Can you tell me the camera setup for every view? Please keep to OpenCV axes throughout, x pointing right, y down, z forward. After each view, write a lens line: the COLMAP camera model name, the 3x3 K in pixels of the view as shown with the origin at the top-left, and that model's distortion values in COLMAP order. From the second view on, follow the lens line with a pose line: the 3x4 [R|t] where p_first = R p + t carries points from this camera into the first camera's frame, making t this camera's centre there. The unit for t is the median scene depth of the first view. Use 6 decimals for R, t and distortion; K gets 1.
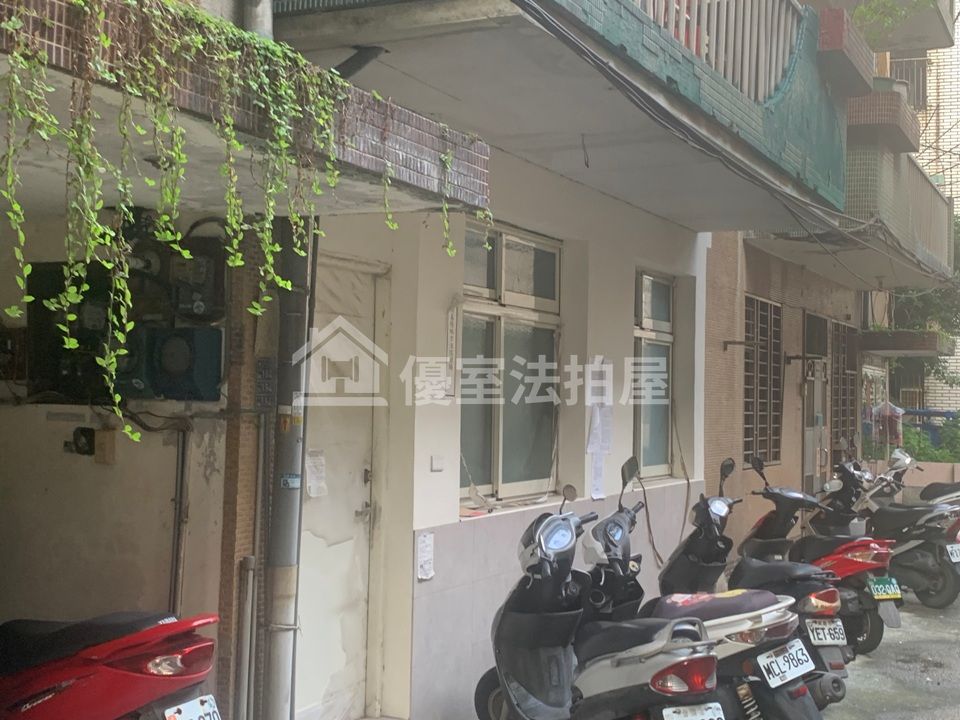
lens RADIAL K [[1281.2, 0, 476.9], [0, 1281.2, 343.4], [0, 0, 1]] dist [0.196755, -0.736940]
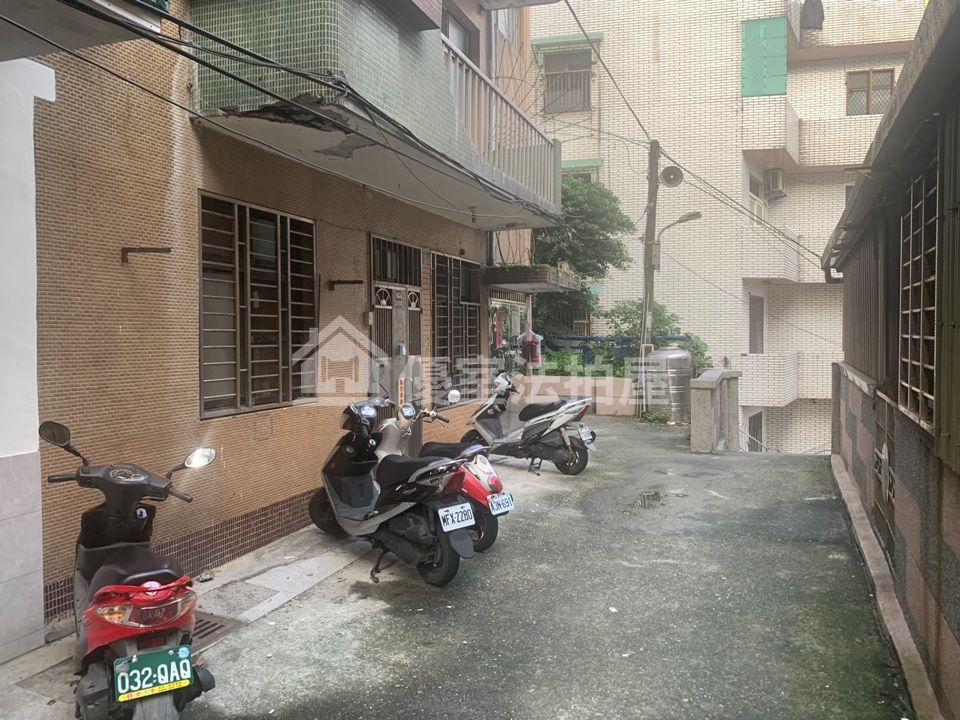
lens RADIAL K [[732.7, 0, 499.7], [0, 732.7, 361.6], [0, 0, 1]] dist [0.084678, -0.142969]
pose [[0.991357, -0.030805, 0.127526, 0.630921], [0.020680, 0.996582, 0.079977, 0.059100], [-0.129553, -0.076648, 0.988606, 1.034339]]
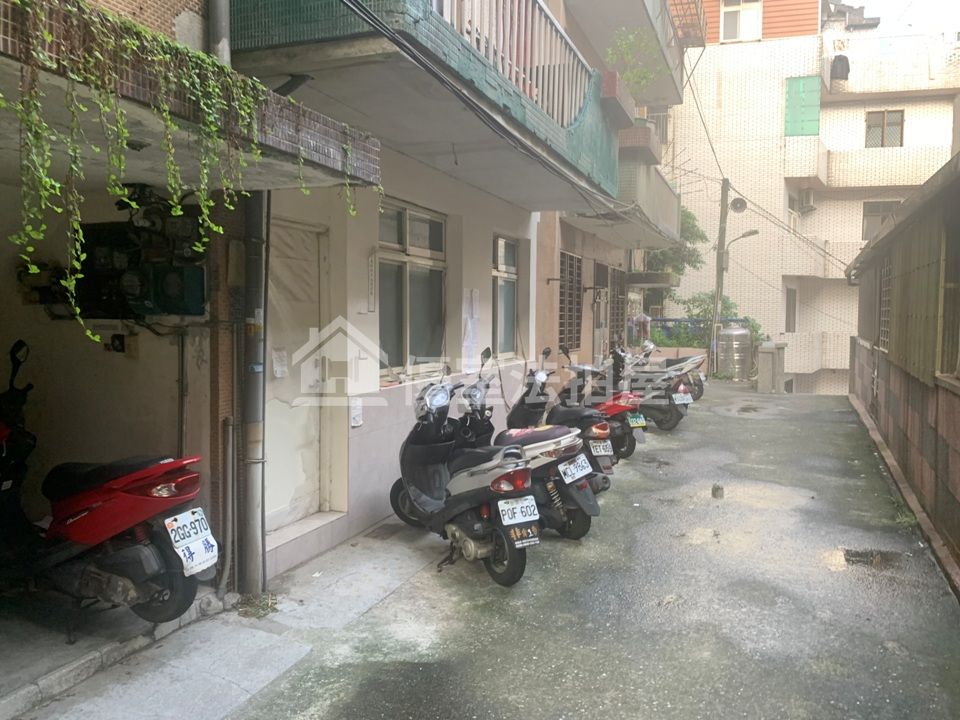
lens RADIAL K [[732.7, 0, 499.7], [0, 732.7, 361.6], [0, 0, 1]] dist [0.084678, -0.142969]
pose [[0.993648, -0.021281, 0.110506, 0.039911], [0.009634, 0.994438, 0.104886, 0.009899], [-0.112124, -0.103155, 0.988326, 0.091821]]
